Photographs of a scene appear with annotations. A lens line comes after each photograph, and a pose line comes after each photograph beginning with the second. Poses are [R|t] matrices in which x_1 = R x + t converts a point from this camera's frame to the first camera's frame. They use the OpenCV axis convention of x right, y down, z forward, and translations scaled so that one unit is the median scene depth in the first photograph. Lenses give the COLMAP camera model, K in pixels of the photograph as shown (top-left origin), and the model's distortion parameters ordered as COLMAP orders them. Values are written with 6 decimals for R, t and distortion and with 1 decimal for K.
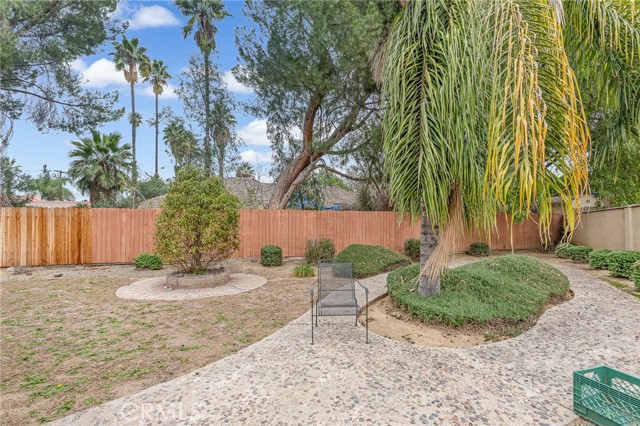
lens RADIAL K [[286.4, 0, 332.1], [0, 286.4, 216.2], [0, 0, 1]] dist [-0.001990, -0.000212]
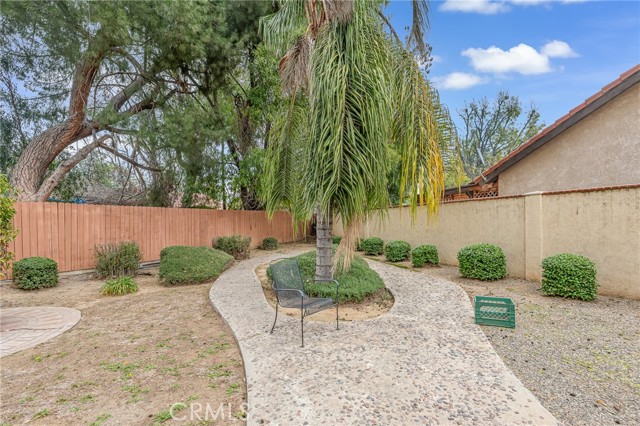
lens RADIAL K [[287.9, 0, 321.1], [0, 287.9, 217.8], [0, 0, 1]] dist [-0.003146, -0.000390]
pose [[0.686956, 0.000647, 0.726699, -0.715618], [-0.009245, 0.999926, 0.007849, 0.006814], [-0.726641, -0.012110, 0.686911, 0.294593]]
